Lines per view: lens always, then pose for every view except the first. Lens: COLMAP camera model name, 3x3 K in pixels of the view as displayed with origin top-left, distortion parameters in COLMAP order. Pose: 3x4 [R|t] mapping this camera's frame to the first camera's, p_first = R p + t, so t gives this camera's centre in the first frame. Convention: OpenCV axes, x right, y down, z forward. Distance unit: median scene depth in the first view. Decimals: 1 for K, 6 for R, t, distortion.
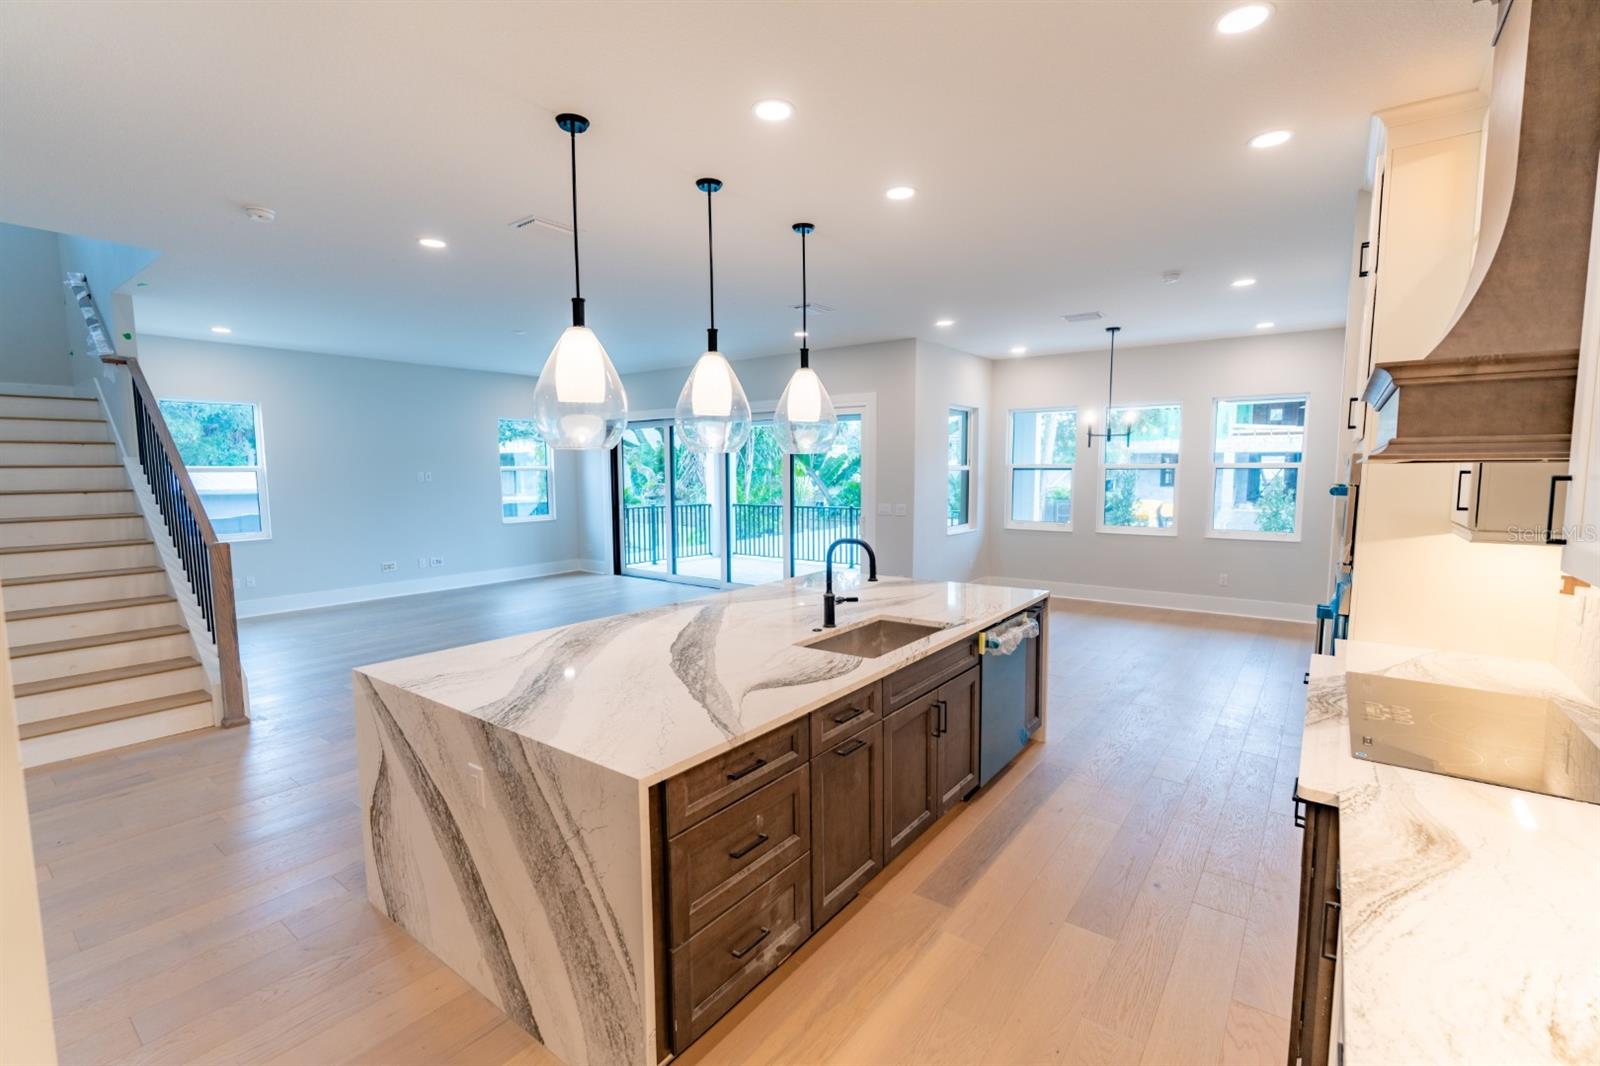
lens RADIAL K [[721.3, 0, 804.2], [0, 721.3, 545.7], [0, 0, 1]] dist [0.000496, 0.000197]
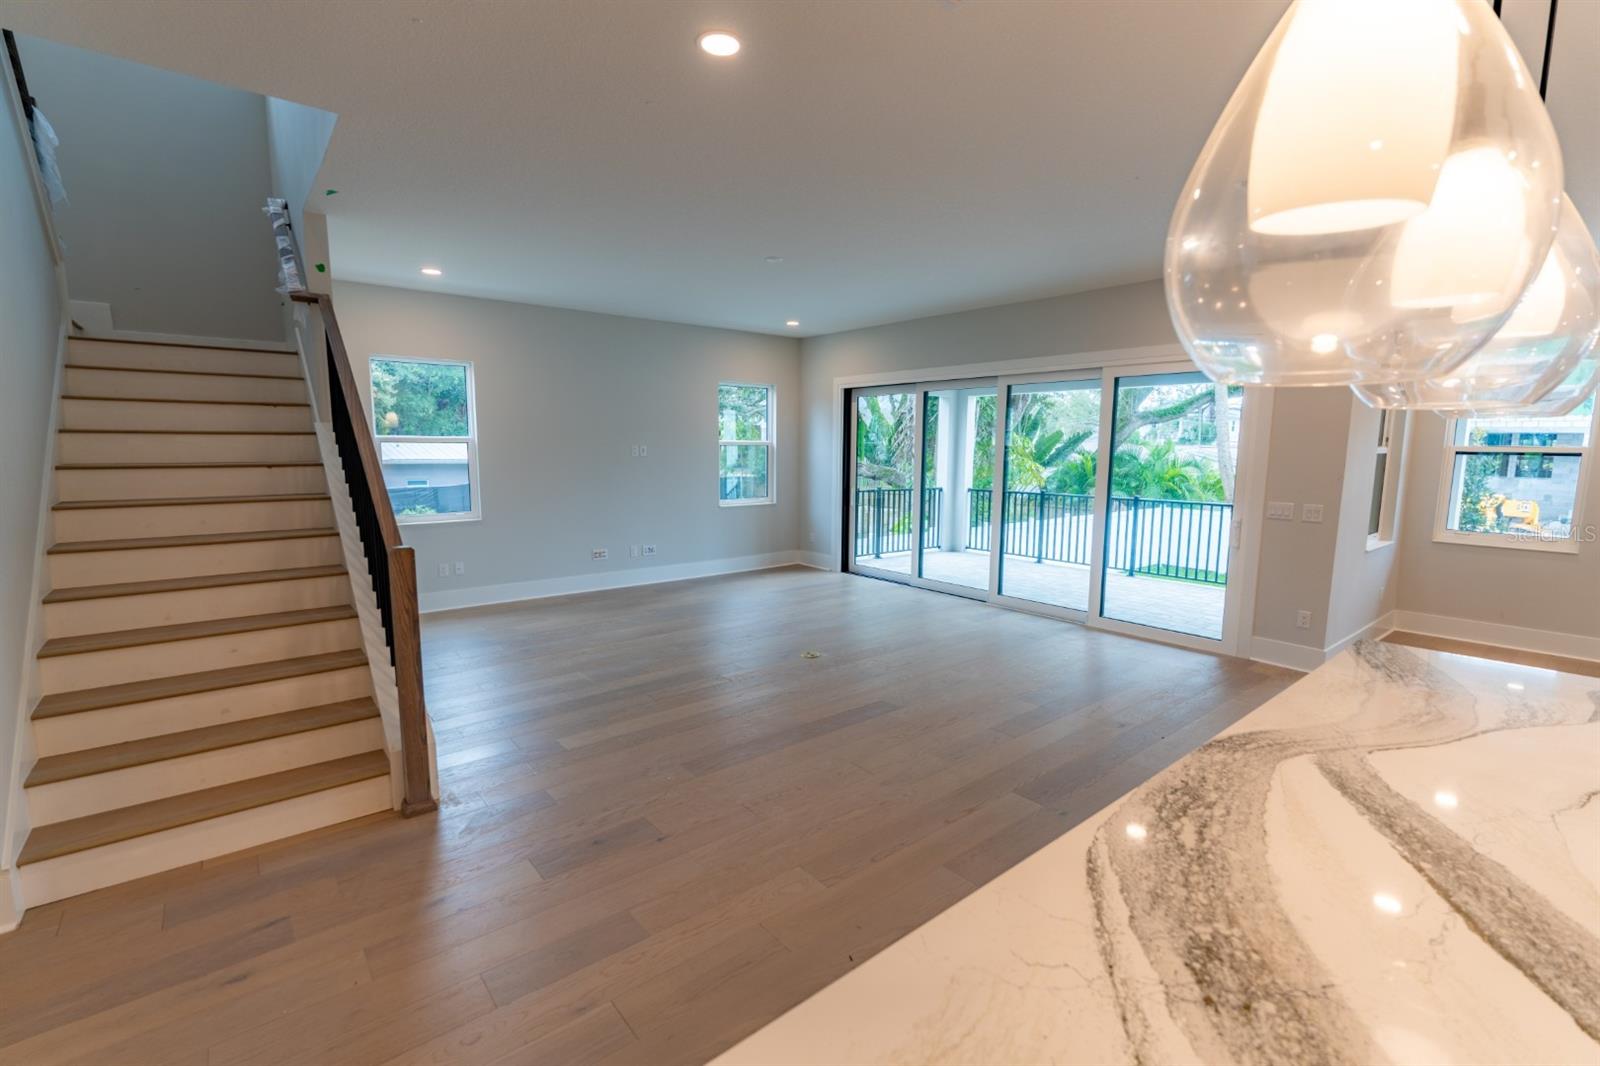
lens RADIAL K [[732.2, 0, 801.2], [0, 732.2, 555.5], [0, 0, 1]] dist [0.001181, -0.000056]
pose [[0.972136, 0.048077, -0.229435, -0.218124], [-0.038190, 0.998148, 0.047343, -0.032825], [0.231287, -0.037261, 0.972172, 0.316958]]
